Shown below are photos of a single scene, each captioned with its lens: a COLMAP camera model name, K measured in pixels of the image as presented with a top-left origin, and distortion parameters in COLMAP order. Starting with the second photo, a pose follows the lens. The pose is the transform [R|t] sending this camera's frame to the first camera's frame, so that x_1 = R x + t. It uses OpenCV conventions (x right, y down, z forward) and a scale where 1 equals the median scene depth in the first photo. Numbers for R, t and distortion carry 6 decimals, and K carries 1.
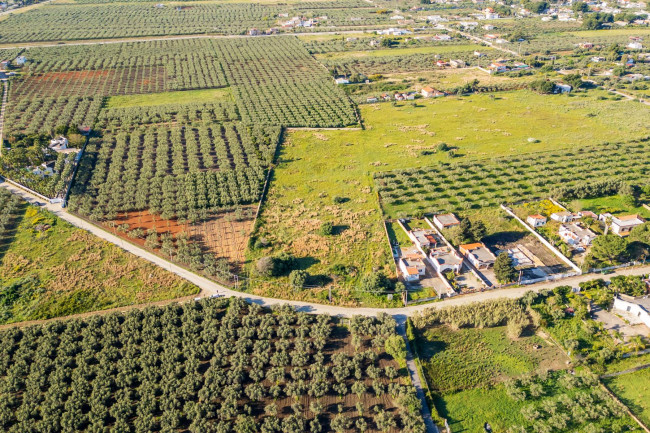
lens RADIAL K [[534.7, 0, 328.0], [0, 534.7, 213.5], [0, 0, 1]] dist [0.084826, -0.106108]
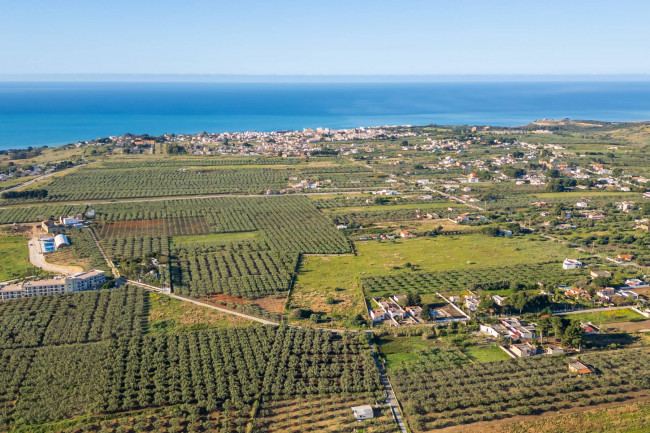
lens RADIAL K [[652.8, 0, 324.1], [0, 652.8, 222.6], [0, 0, 1]] dist [0.073487, 0.000000]
pose [[0.999919, 0.004057, -0.012042, 0.001471], [-0.007207, 0.961547, -0.274546, 0.301963], [0.010465, 0.274611, 0.961498, -0.895812]]
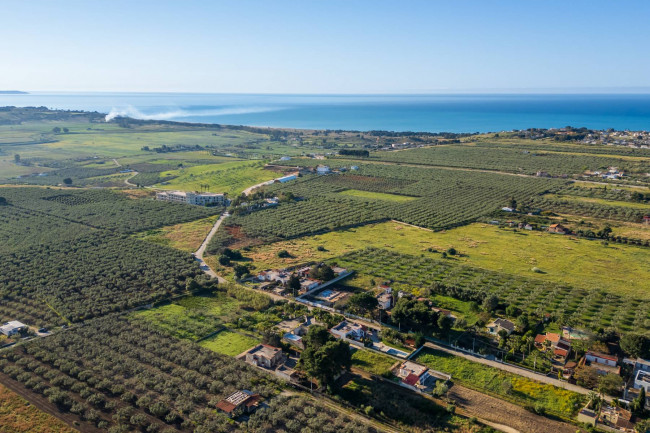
lens RADIAL K [[534.7, 0, 329.5], [0, 534.7, 220.5], [0, 0, 1]] dist [0.084826, -0.106108]
pose [[0.627279, 0.186818, -0.756055, 1.057089], [-0.374396, 0.923600, -0.082409, 0.013145], [0.682897, 0.334757, 0.649299, 0.033891]]
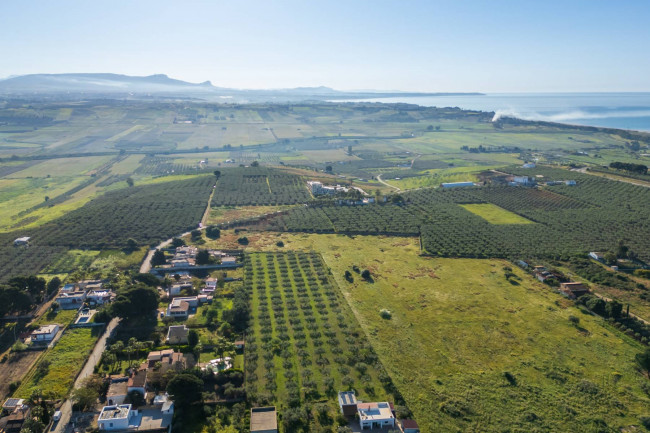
lens RADIAL K [[534.7, 0, 323.0], [0, 534.7, 216.3], [0, 0, 1]] dist [0.084826, -0.106108]
pose [[-0.120270, 0.226874, -0.966469, 1.366562], [-0.468246, 0.845476, 0.256741, -0.506034], [0.875375, 0.483423, 0.004548, 0.994416]]
